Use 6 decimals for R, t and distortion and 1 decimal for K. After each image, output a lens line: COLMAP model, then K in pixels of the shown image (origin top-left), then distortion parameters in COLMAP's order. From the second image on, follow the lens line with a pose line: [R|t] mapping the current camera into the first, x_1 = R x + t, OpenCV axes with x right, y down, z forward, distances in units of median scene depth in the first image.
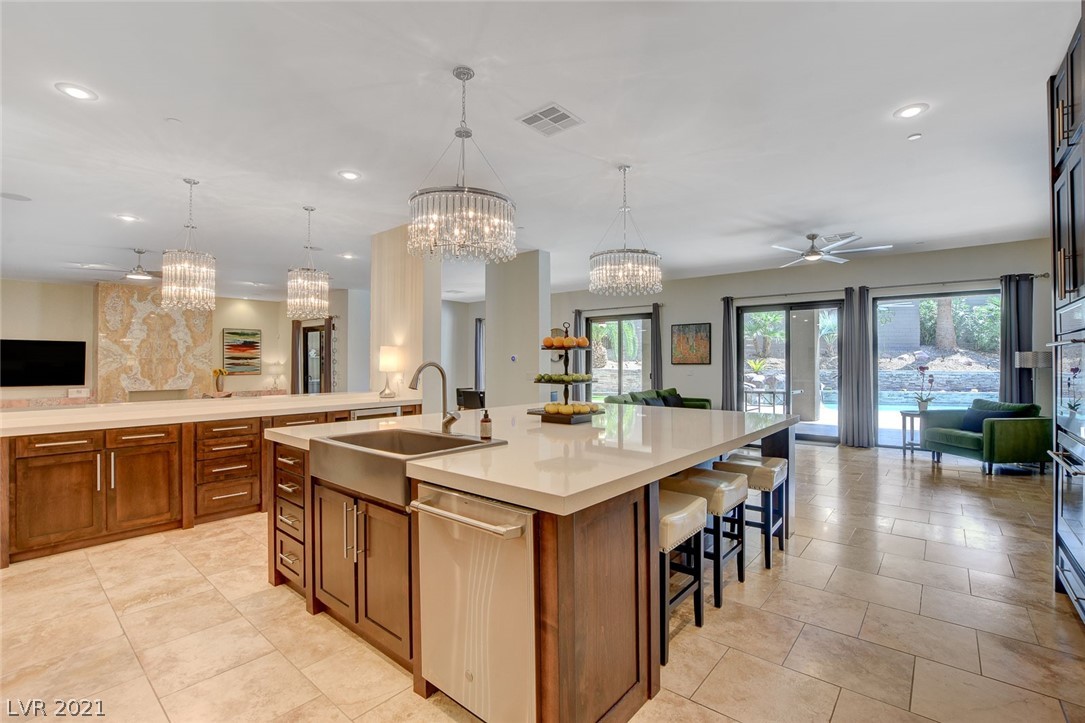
lens RADIAL K [[474.8, 0, 551.3], [0, 474.8, 356.1], [0, 0, 1]] dist [-0.023623, -0.000753]
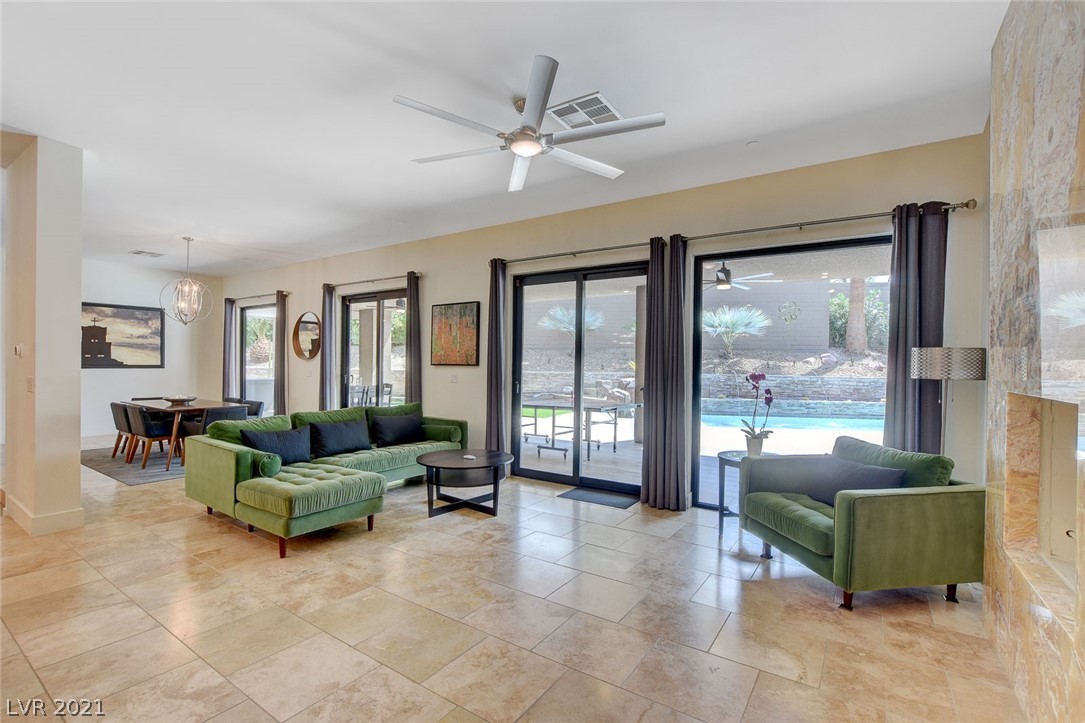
lens RADIAL K [[474.8, 0, 543.0], [0, 474.8, 366.7], [0, 0, 1]] dist [-0.023623, -0.000753]
pose [[0.996140, 0.011069, 0.087074, 0.443132], [-0.012897, 0.999707, 0.020460, 0.005281], [-0.086822, -0.021504, 0.995992, 0.418081]]
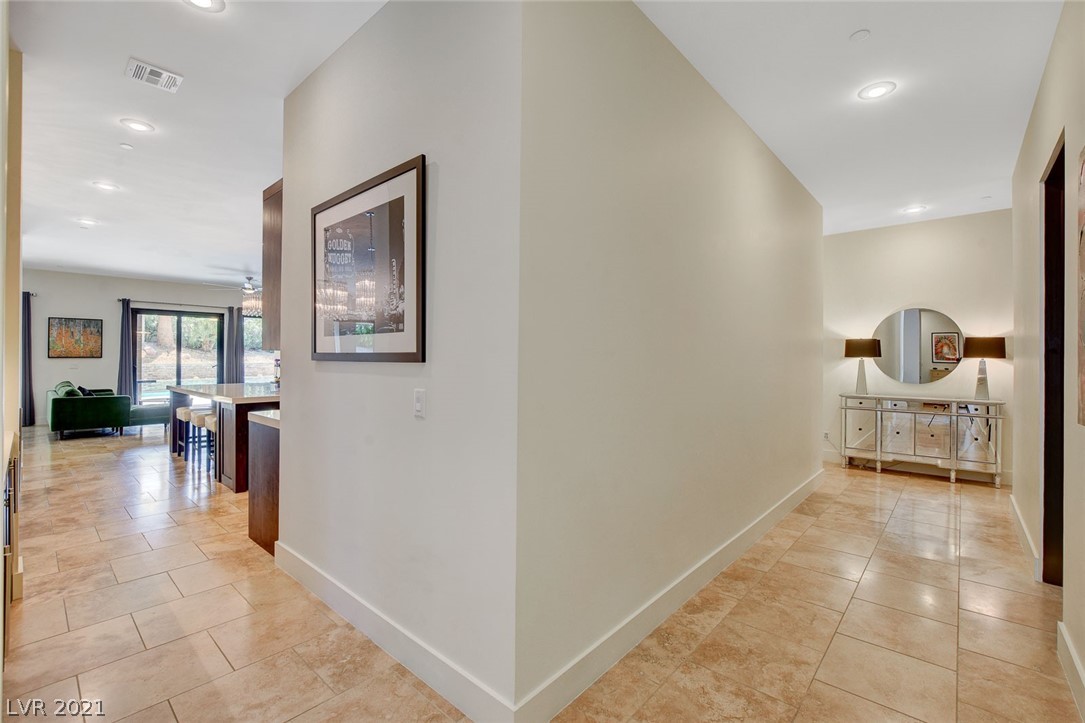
lens RADIAL K [[474.8, 0, 549.2], [0, 474.8, 359.2], [0, 0, 1]] dist [-0.023623, -0.000753]
pose [[0.027377, 0.001302, 0.999624, -0.825707], [-0.027378, 0.999625, -0.000552, -0.009258], [-0.999250, -0.027353, 0.027402, -0.051667]]
